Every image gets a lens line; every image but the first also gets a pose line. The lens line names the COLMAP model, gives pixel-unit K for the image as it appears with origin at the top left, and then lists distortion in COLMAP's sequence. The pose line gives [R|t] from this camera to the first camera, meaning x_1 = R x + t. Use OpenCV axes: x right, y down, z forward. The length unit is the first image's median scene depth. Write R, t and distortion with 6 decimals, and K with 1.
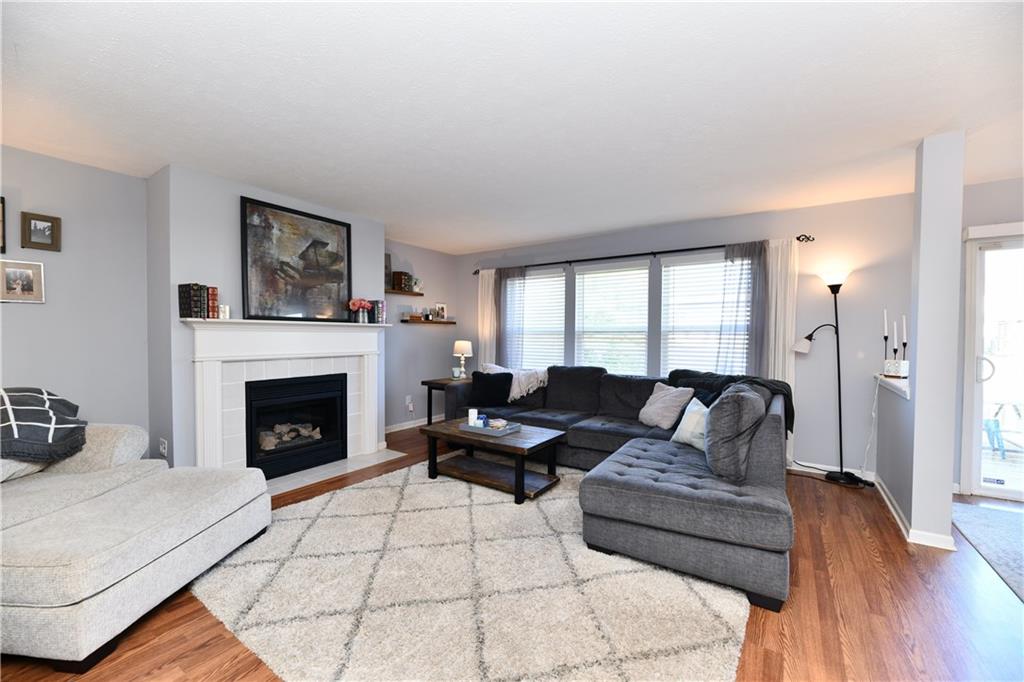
lens RADIAL K [[409.4, 0, 509.8], [0, 409.4, 344.7], [0, 0, 1]] dist [-0.000351, -0.003401]
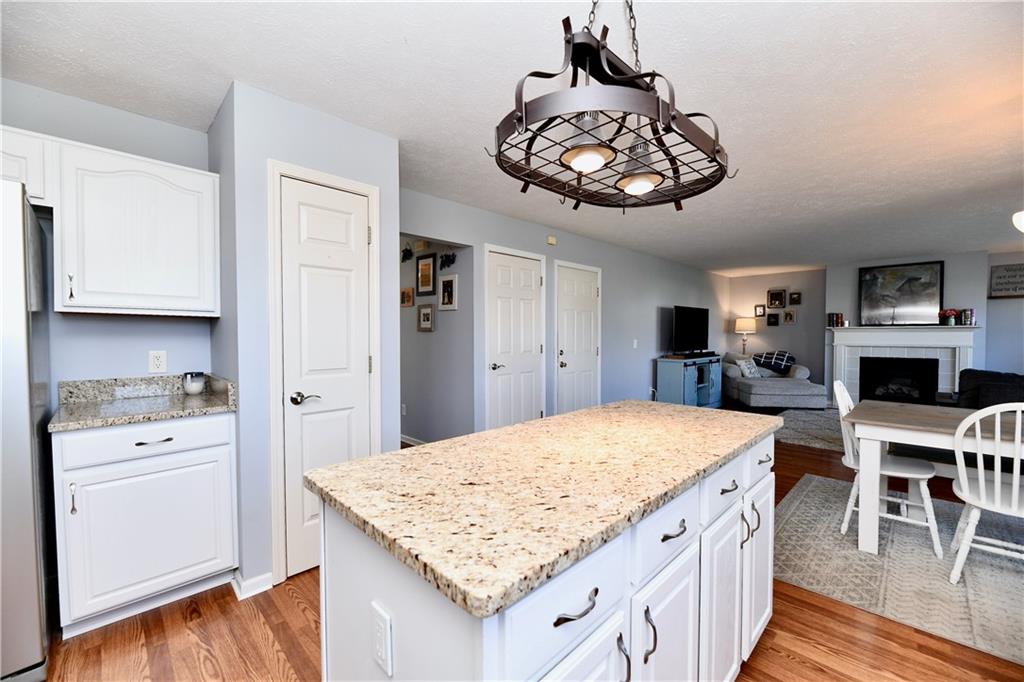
lens RADIAL K [[409.1, 0, 507.9], [0, 409.1, 345.7], [0, 0, 1]] dist [-0.006976, -0.000167]
pose [[-0.201852, 0.022955, -0.979147, 1.661262], [-0.021153, 0.999390, 0.027790, 0.015413], [0.979188, 0.026322, -0.201243, -0.319730]]
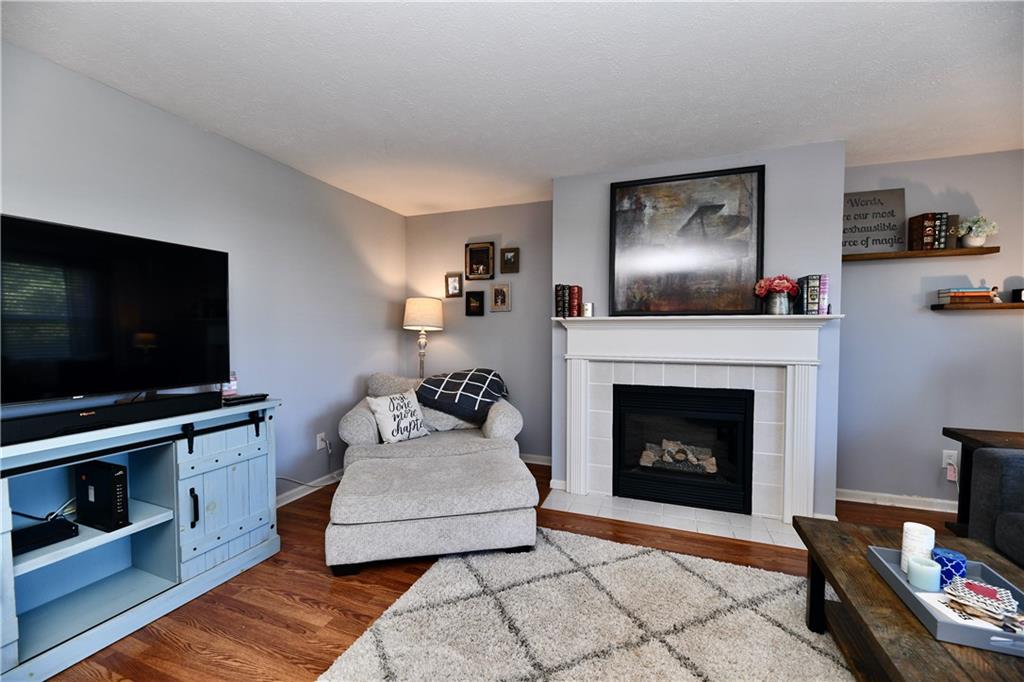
lens RADIAL K [[409.4, 0, 509.8], [0, 409.4, 344.7], [0, 0, 1]] dist [-0.000351, -0.003401]
pose [[0.236778, 0.027811, -0.971166, 0.186861], [-0.022618, 0.999477, 0.023107, -0.013753], [0.971300, 0.016494, 0.237284, 0.529326]]
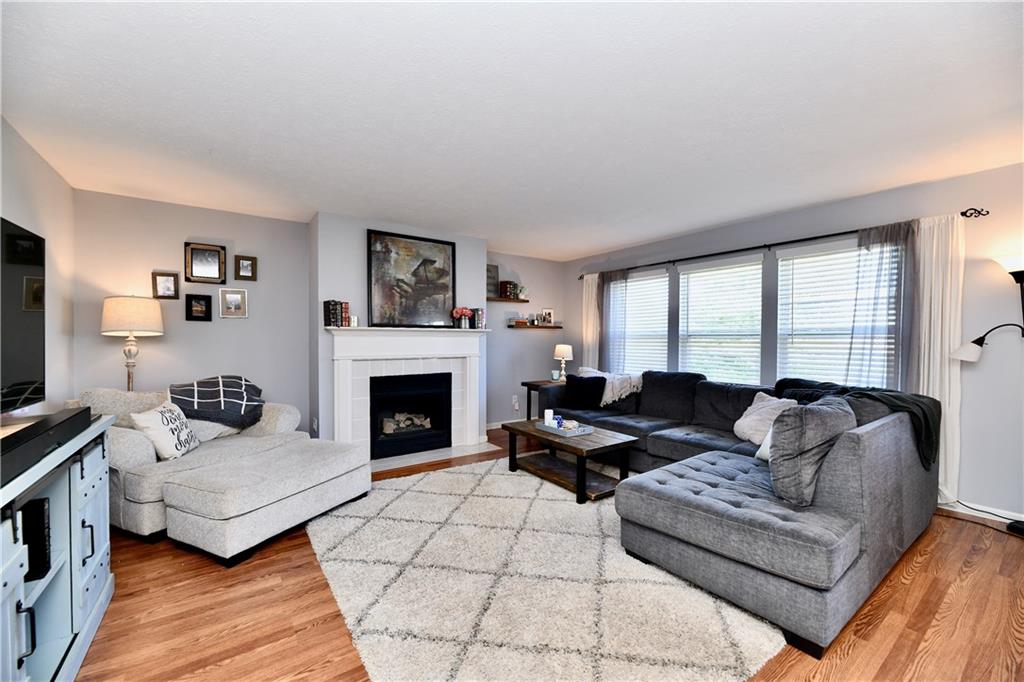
lens RADIAL K [[409.4, 0, 509.8], [0, 409.4, 344.7], [0, 0, 1]] dist [-0.000351, -0.003401]
pose [[0.937091, 0.002891, -0.349072, 0.182608], [-0.006353, 0.999941, -0.008773, 0.000716], [0.349026, 0.010438, 0.937055, -0.022561]]
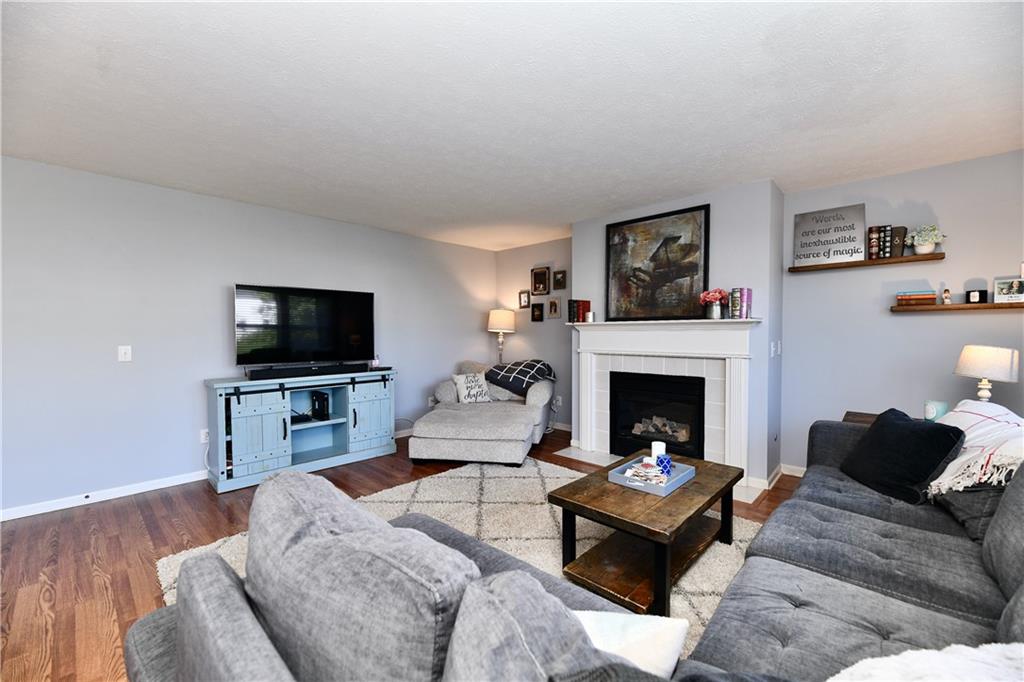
lens RADIAL K [[409.4, 0, 509.8], [0, 409.4, 344.7], [0, 0, 1]] dist [-0.000351, -0.003401]
pose [[-0.159885, 0.023724, -0.986850, 0.618652], [-0.020525, 0.999415, 0.027351, -0.017968], [0.986922, 0.024628, -0.159305, 0.858527]]
